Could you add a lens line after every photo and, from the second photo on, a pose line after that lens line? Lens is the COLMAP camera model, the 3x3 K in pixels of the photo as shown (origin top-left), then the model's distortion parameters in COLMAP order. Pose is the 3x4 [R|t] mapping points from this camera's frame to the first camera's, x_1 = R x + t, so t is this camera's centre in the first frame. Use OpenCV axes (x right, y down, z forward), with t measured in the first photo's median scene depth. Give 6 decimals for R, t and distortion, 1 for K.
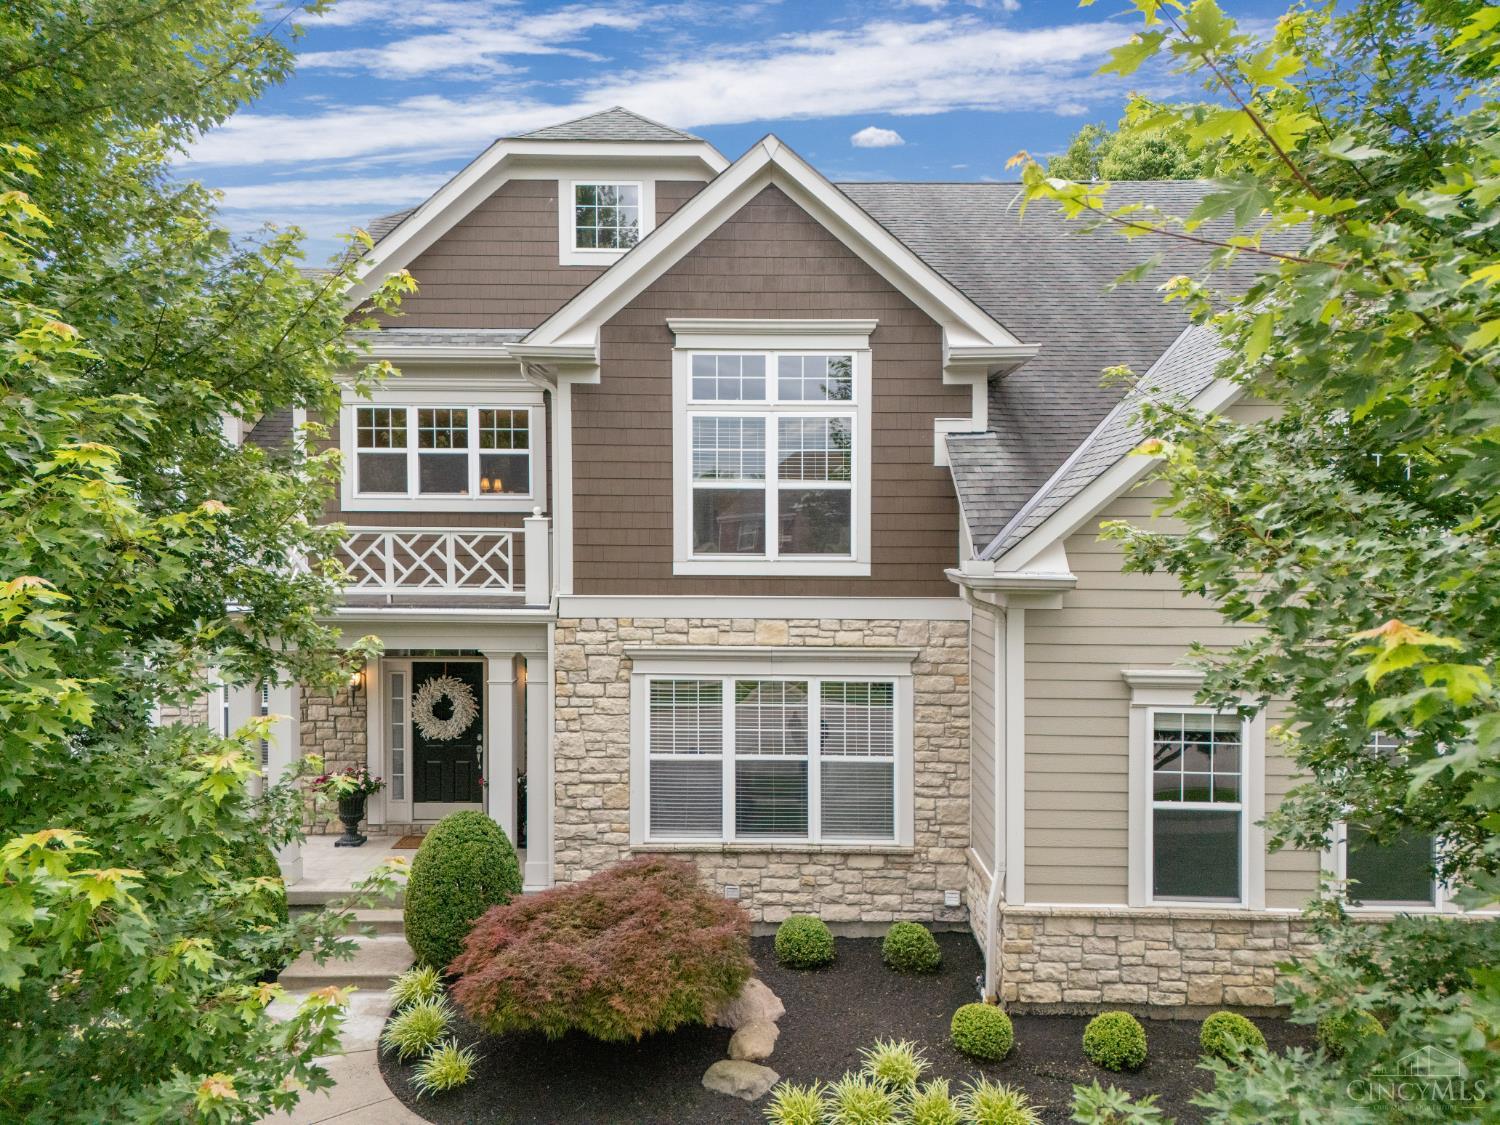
lens RADIAL K [[1147.2, 0, 744.8], [0, 1147.2, 566.0], [0, 0, 1]] dist [0.000369, 0.000116]
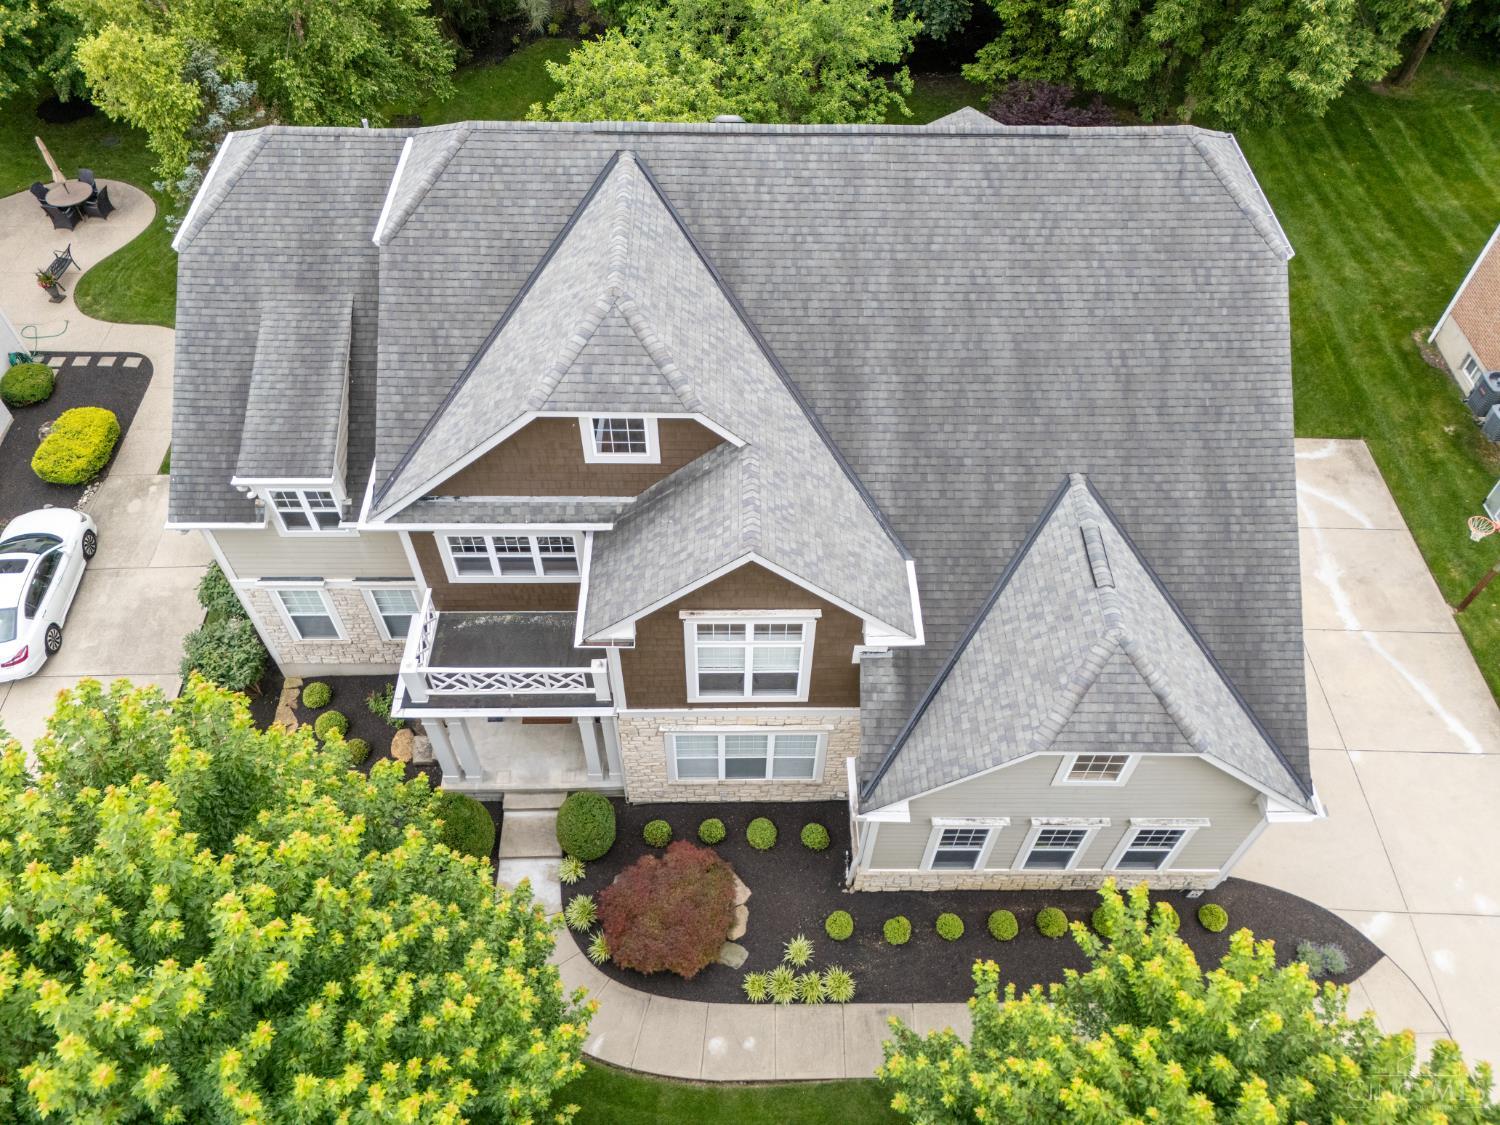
lens RADIAL K [[1147.2, 0, 753.9], [0, 1147.2, 563.0], [0, 0, 1]] dist [0.000369, 0.000116]
pose [[0.999339, -0.010311, 0.034856, -0.022656], [-0.019930, 0.646480, 0.762671, -1.371773], [-0.030398, -0.762862, 0.645847, 0.090815]]
